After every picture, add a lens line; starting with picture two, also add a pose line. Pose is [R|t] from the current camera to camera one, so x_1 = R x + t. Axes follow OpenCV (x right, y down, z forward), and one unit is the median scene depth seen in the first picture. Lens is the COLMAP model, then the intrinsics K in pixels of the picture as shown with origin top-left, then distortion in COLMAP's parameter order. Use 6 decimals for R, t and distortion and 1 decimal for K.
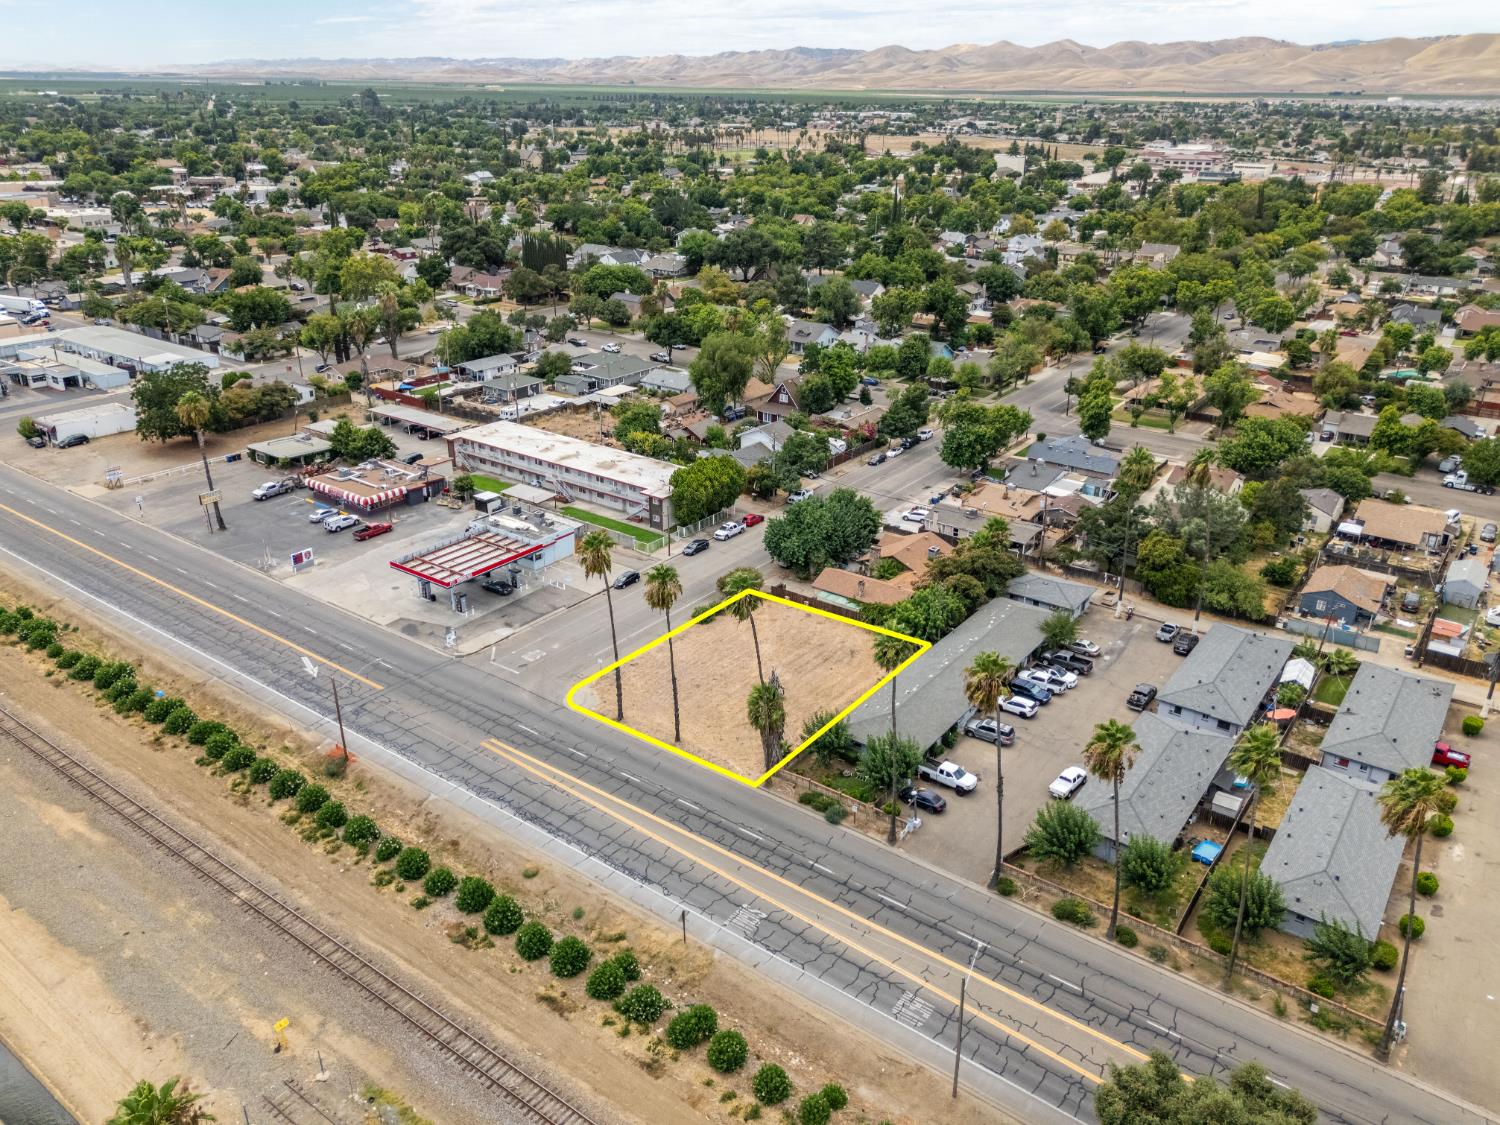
lens RADIAL K [[1099.9, 0, 748.7], [0, 1099.9, 566.1], [0, 0, 1]] dist [0.077658, -0.077458]
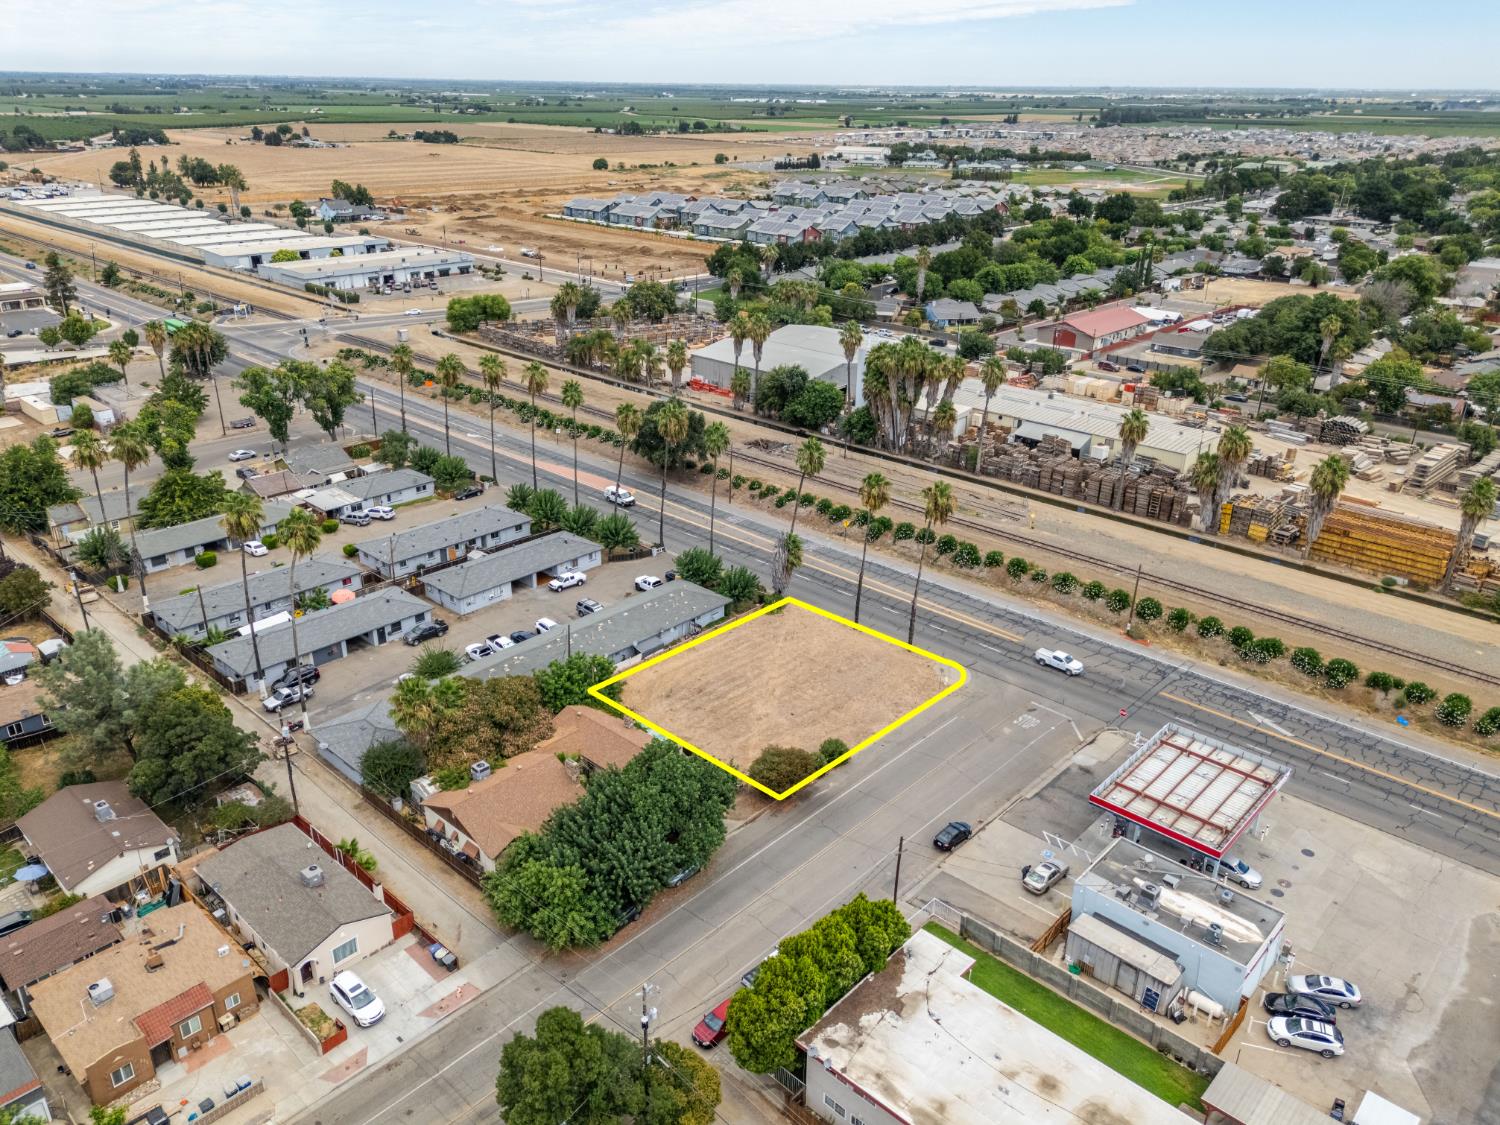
lens RADIAL K [[1099.9, 0, 748.7], [0, 1099.9, 566.1], [0, 0, 1]] dist [0.077658, -0.077458]
pose [[-0.993171, -0.068144, 0.094698, -0.055033], [0.022766, 0.682892, 0.730165, -0.721950], [-0.114424, 0.727334, -0.676677, 1.692411]]
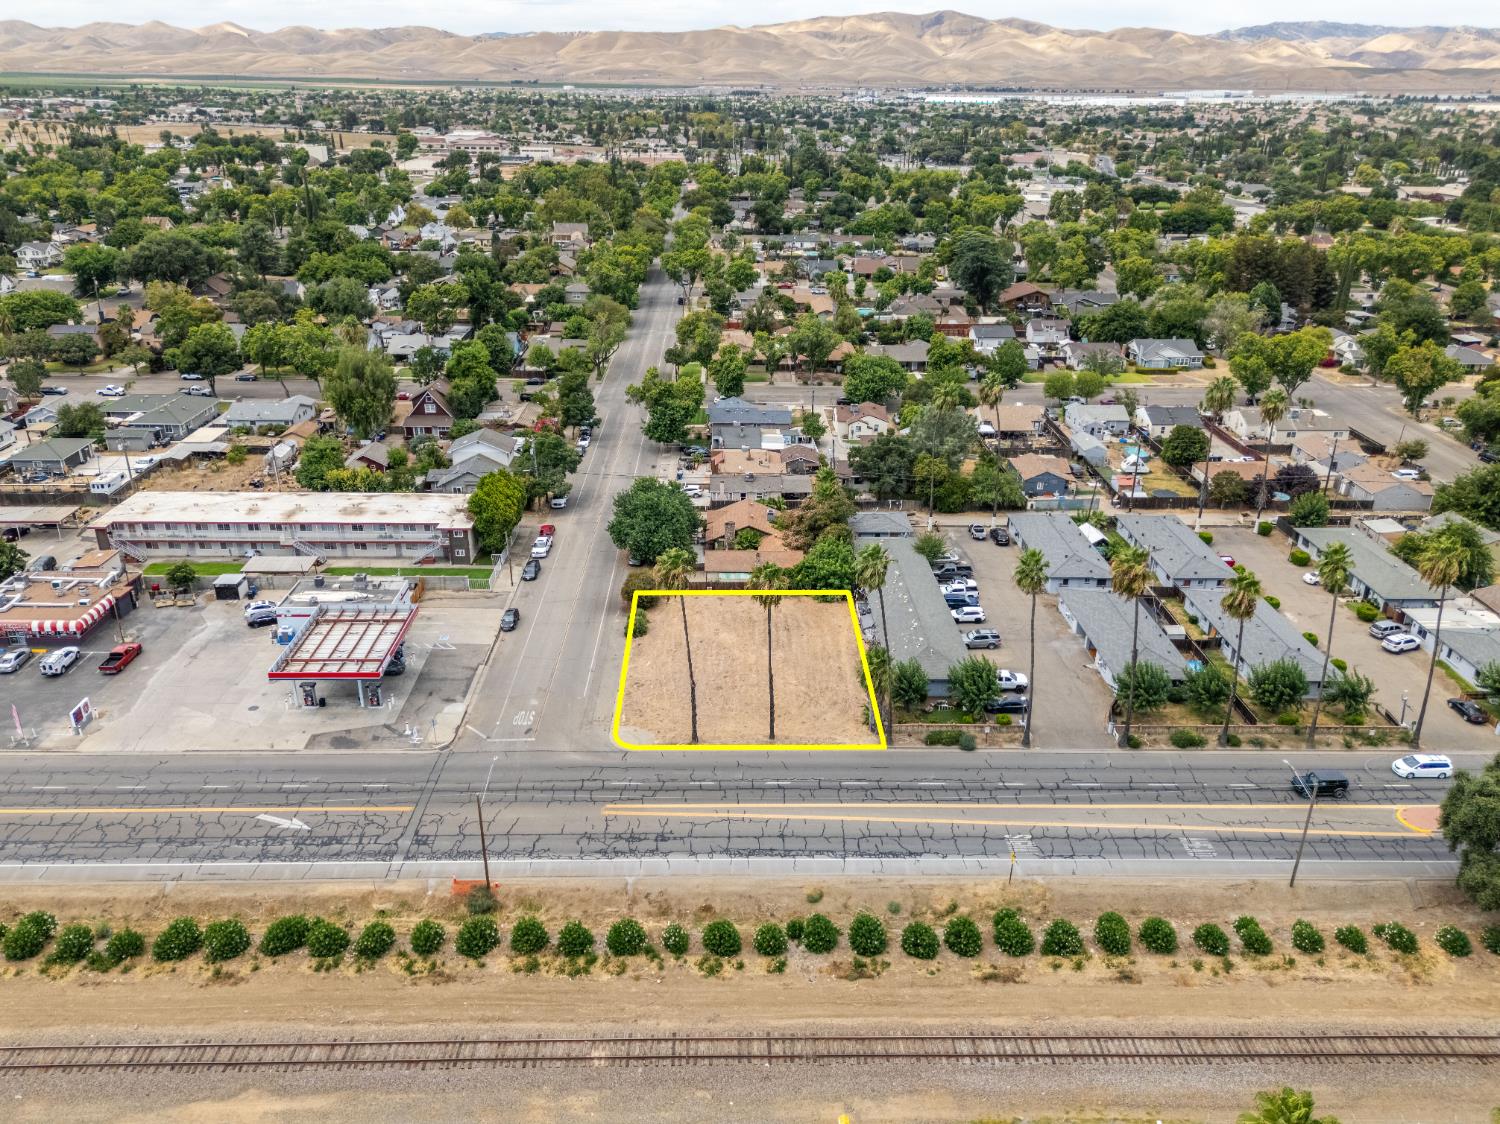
lens RADIAL K [[1099.9, 0, 748.7], [0, 1099.9, 565.6], [0, 0, 1]] dist [0.077658, -0.077458]
pose [[0.793650, -0.245503, 0.556640, -0.566621], [0.240184, 0.967080, 0.084074, -0.074517], [-0.558956, 0.066971, 0.826488, 0.181981]]
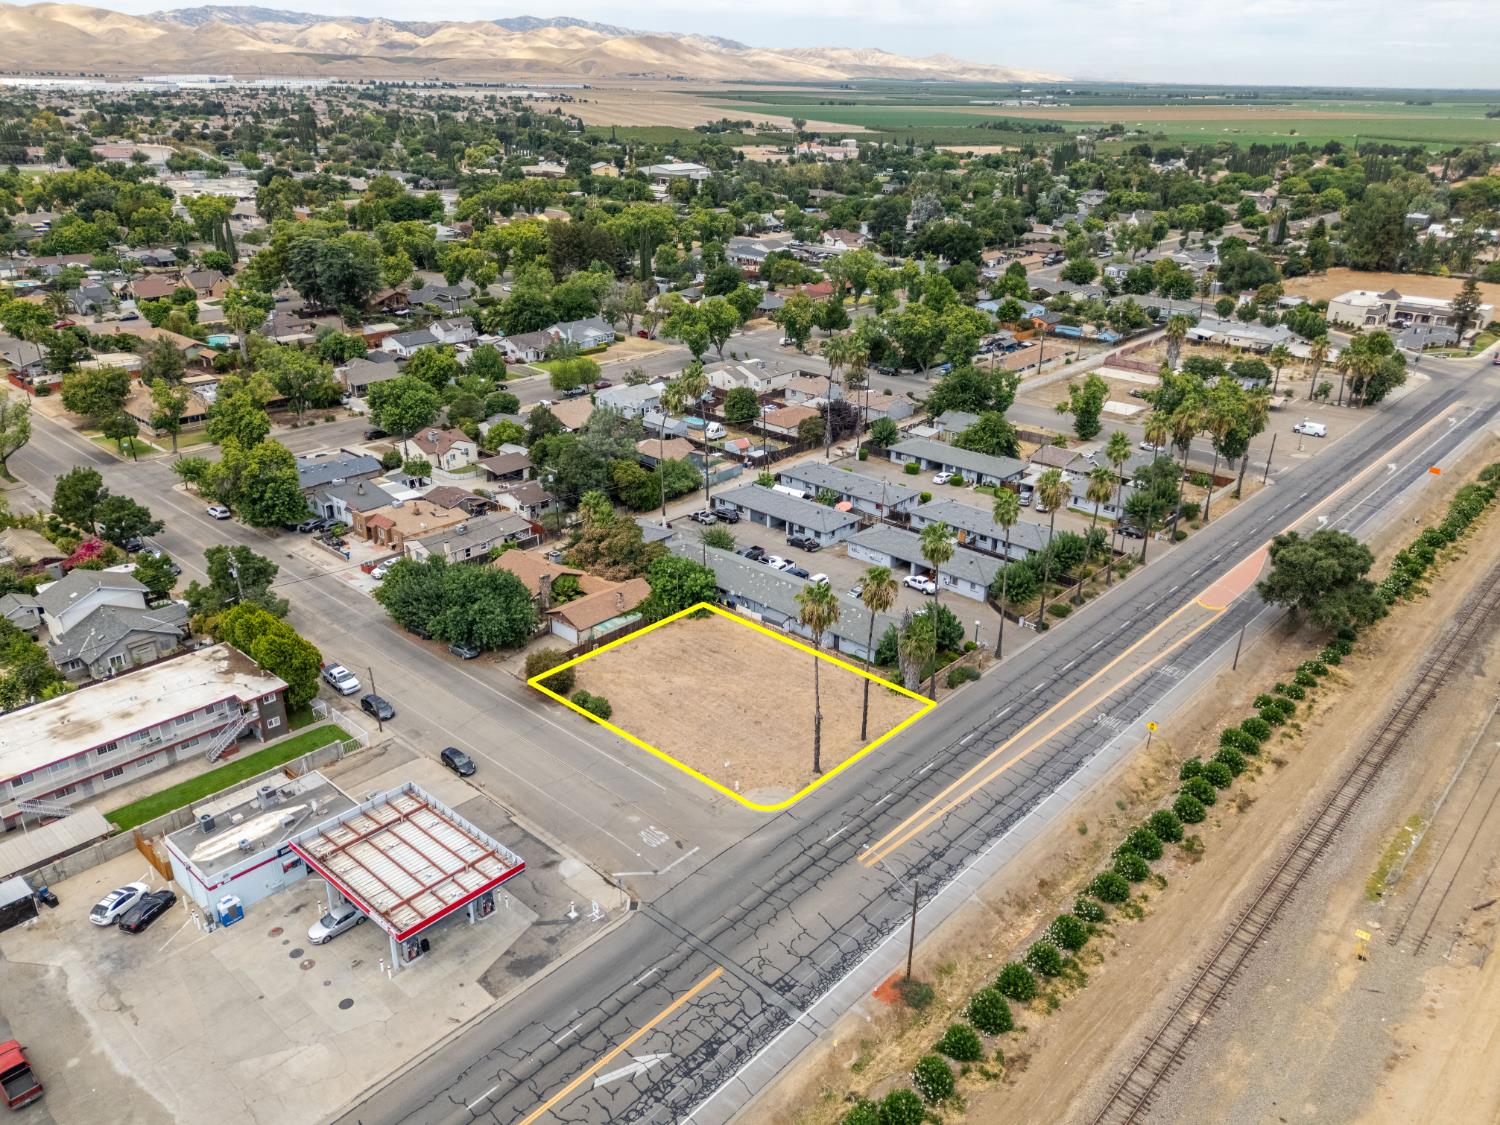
lens RADIAL K [[1099.9, 0, 748.7], [0, 1099.9, 566.1], [0, 0, 1]] dist [0.077658, -0.077458]
pose [[0.103966, -0.408530, 0.906805, -0.881696], [0.386389, 0.856719, 0.341666, -0.343187], [-0.916458, 0.314857, 0.246921, 0.767533]]
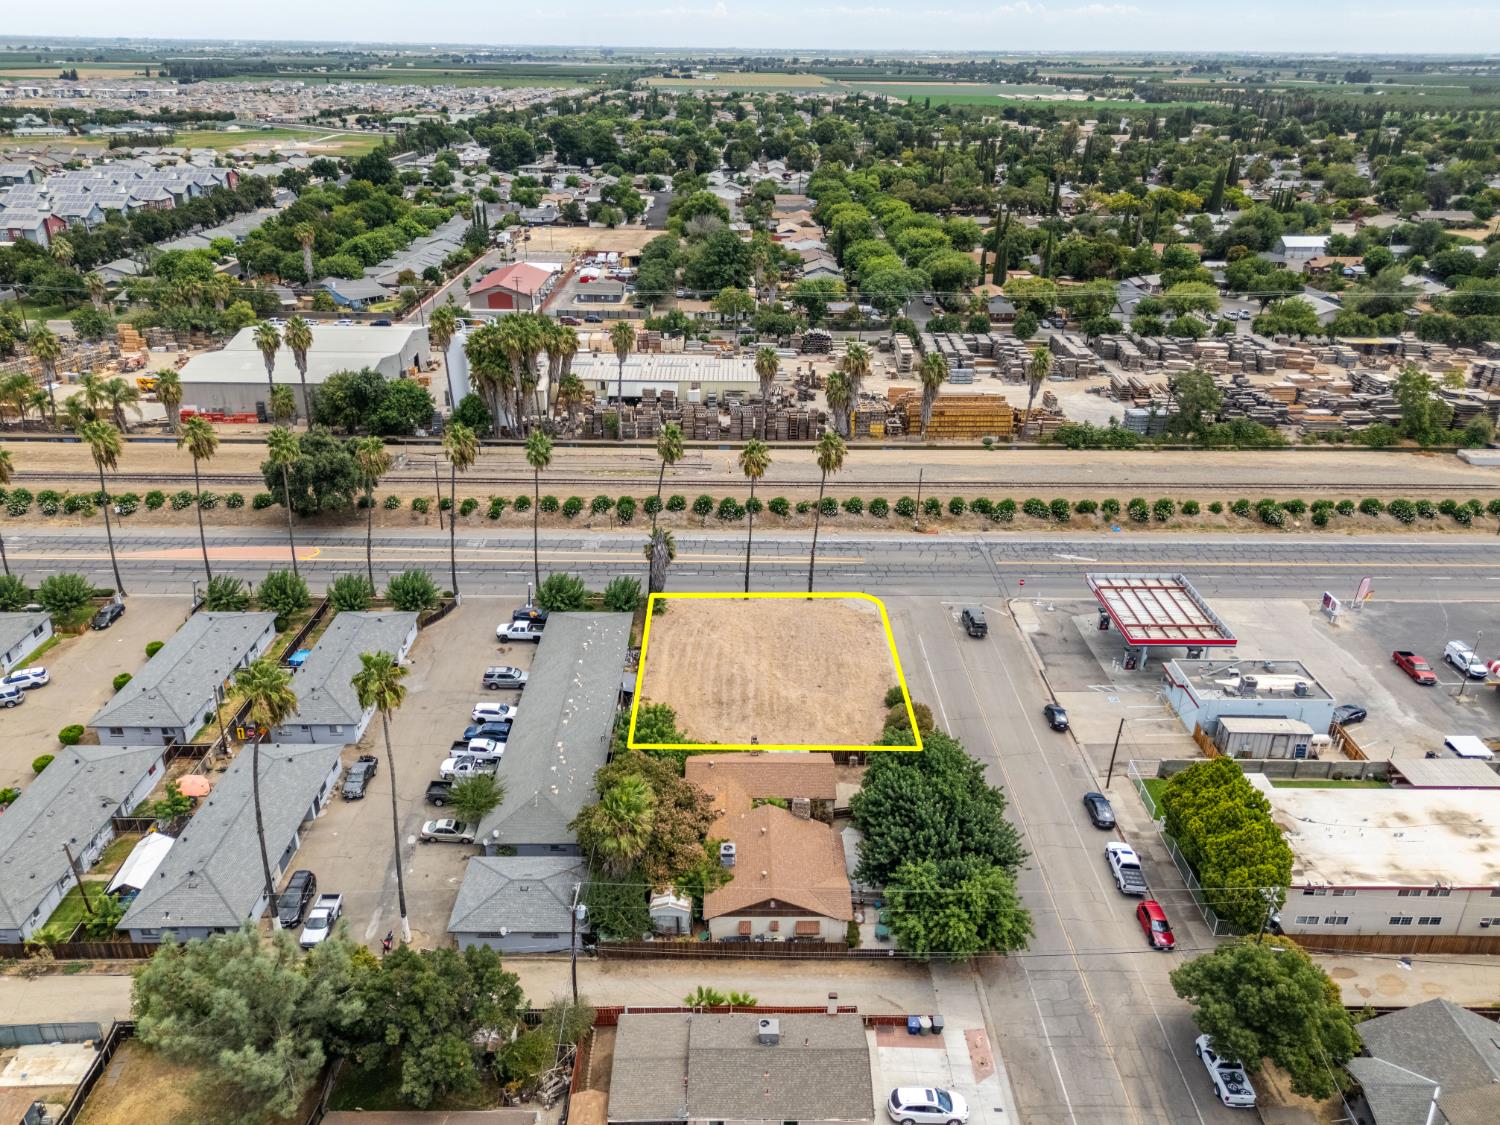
lens RADIAL K [[1099.9, 0, 748.7], [0, 1099.9, 566.1], [0, 0, 1]] dist [0.077658, -0.077458]
pose [[-0.798964, 0.235244, -0.553459, 0.559166], [-0.258469, 0.696653, 0.669230, -0.635551], [0.543001, 0.677743, -0.495797, 1.503466]]
